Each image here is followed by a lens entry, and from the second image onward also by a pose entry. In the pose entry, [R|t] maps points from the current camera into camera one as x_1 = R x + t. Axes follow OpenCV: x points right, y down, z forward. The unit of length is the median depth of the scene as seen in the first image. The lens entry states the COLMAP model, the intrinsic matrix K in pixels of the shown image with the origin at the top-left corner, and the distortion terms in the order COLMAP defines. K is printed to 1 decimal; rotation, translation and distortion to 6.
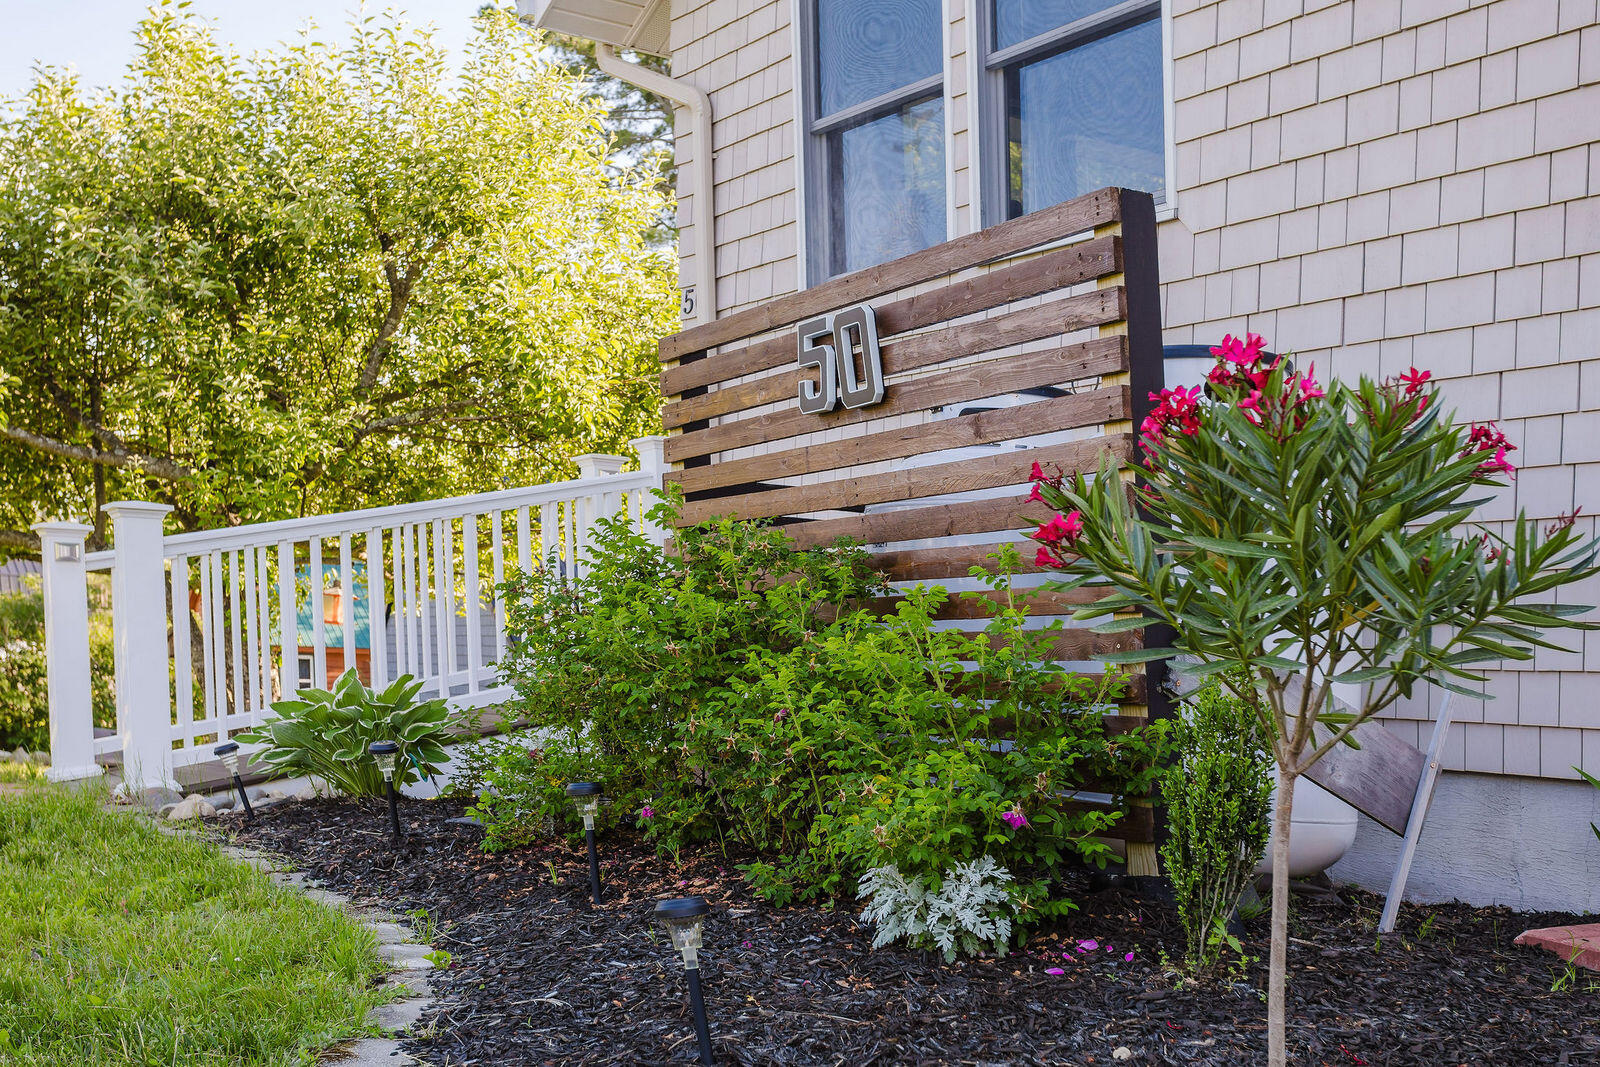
lens RADIAL K [[1909.8, 0, 800.1], [0, 1909.8, 479.1], [0, 0, 1]] dist [0.139071, 0.002830]
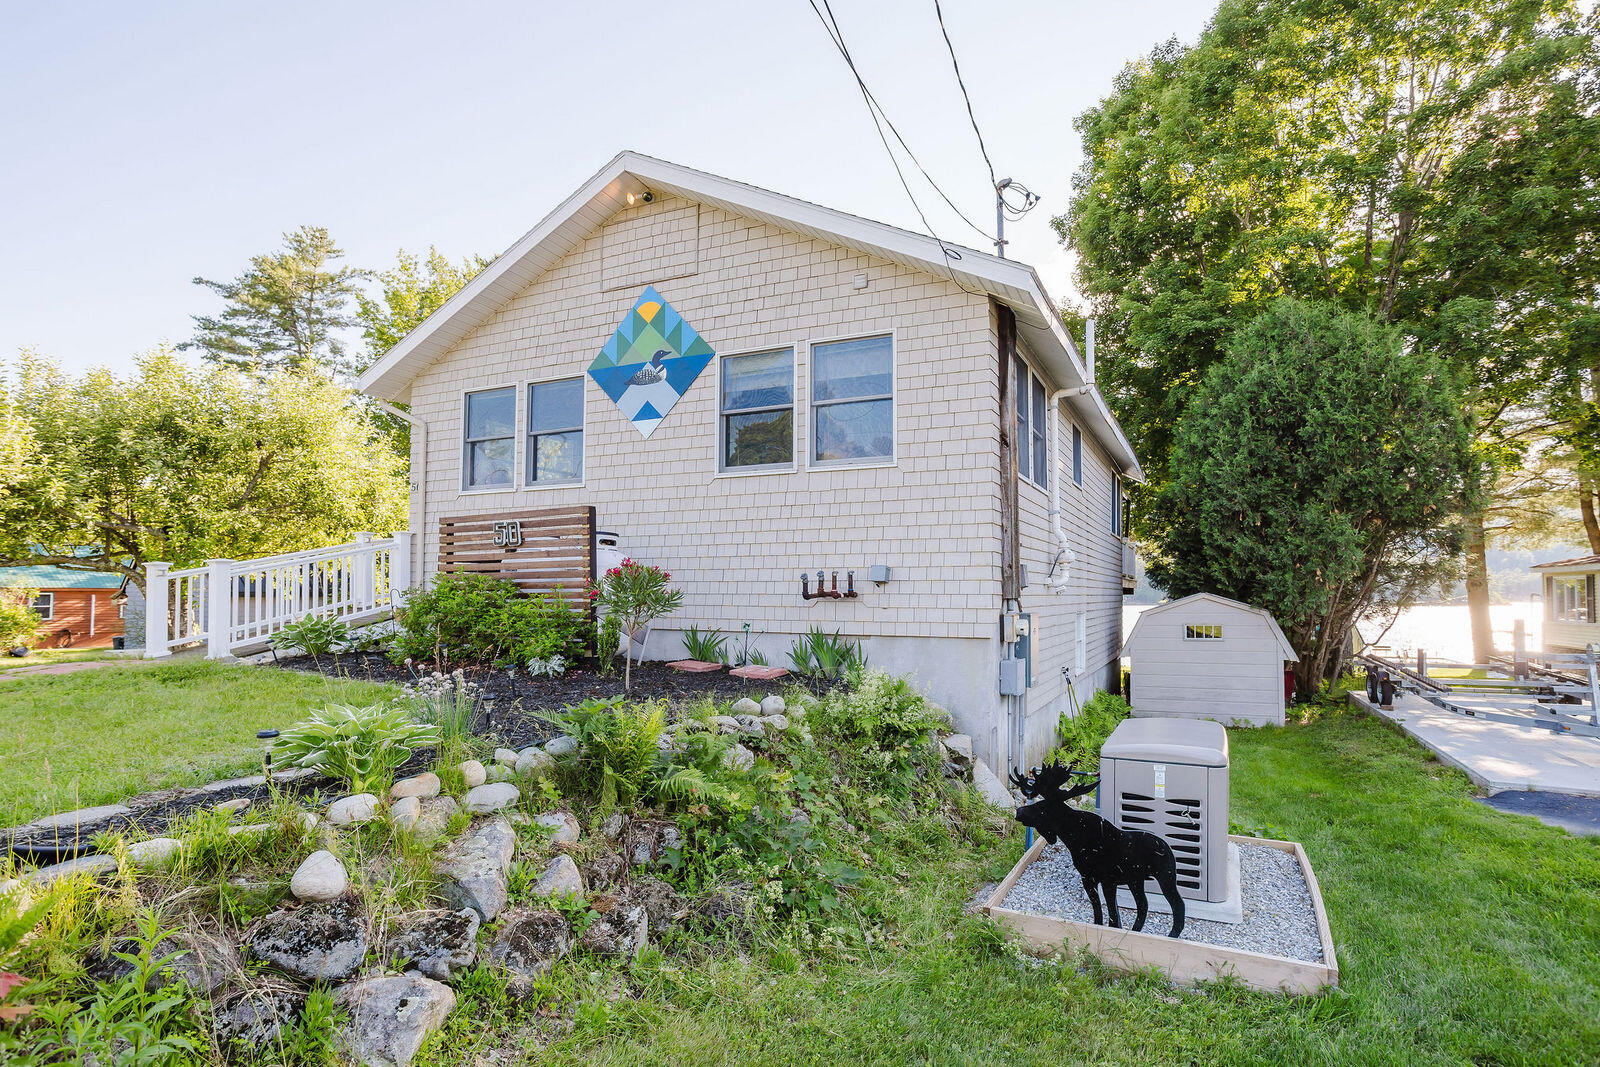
lens RADIAL K [[787.9, 0, 797.9], [0, 787.9, 542.4], [0, 0, 1]] dist [-0.049186, 0.026782]
pose [[0.866134, 0.005412, 0.499782, -0.305010], [-0.025407, 0.999125, 0.033211, -0.127411], [-0.499165, -0.041463, 0.865514, -0.777471]]
